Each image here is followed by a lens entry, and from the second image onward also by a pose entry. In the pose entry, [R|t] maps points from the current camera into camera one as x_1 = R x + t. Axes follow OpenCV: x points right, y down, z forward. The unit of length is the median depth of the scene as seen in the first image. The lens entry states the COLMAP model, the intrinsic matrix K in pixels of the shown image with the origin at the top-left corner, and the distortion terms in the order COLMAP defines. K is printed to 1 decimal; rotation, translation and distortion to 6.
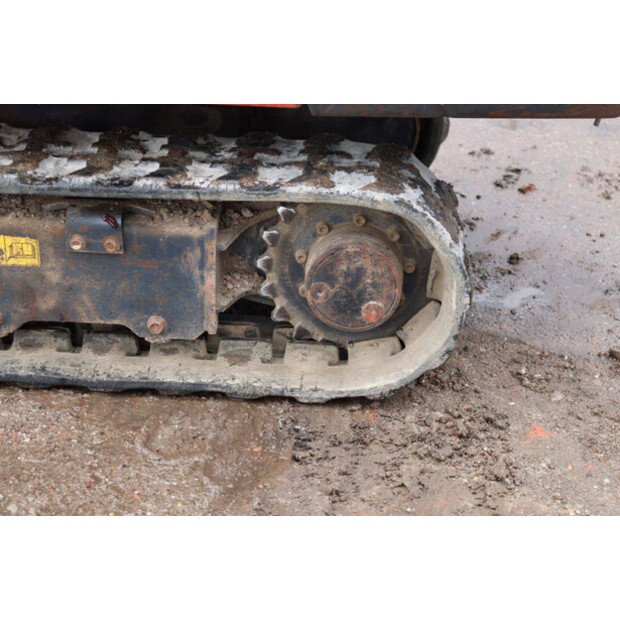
lens RADIAL K [[1437.8, 0, 310.0], [0, 1437.8, 310.0], [0, 0, 1]] dist [0.459323, 0.036081]
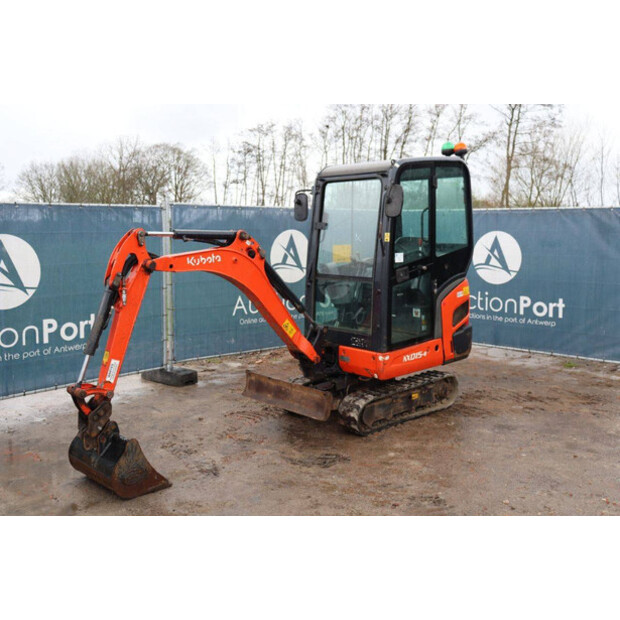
lens RADIAL K [[619.5, 0, 310.0], [0, 619.5, 310.0], [0, 0, 1]] dist [-0.012042, 0.001570]
pose [[0.688981, -0.114995, 0.715598, -2.408940], [0.327775, 0.930035, -0.166128, -0.091671], [-0.646428, 0.349015, 0.678469, -0.681212]]
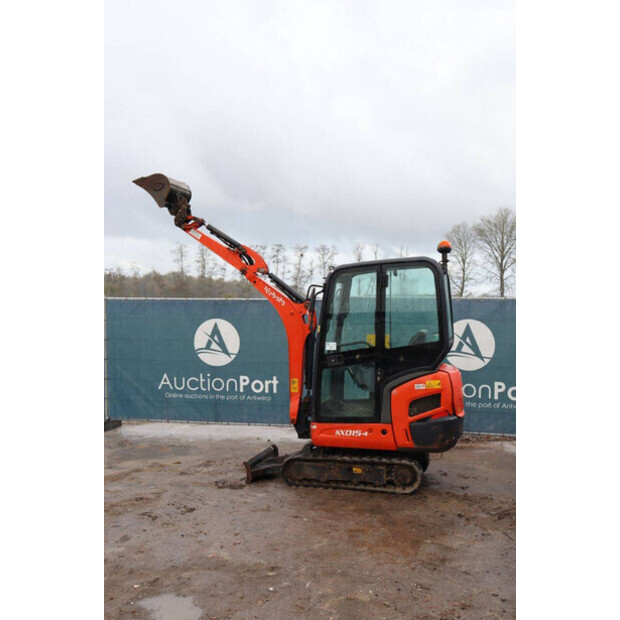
lens RADIAL K [[750.0, 0, 293.3], [0, 750.0, 321.8], [0, 0, 1]] dist [0.004483, -0.002033]
pose [[0.976461, -0.009417, -0.215489, 0.289414], [-0.080202, 0.911564, -0.403261, 0.804572], [0.200230, 0.411051, 0.889351, -2.651159]]
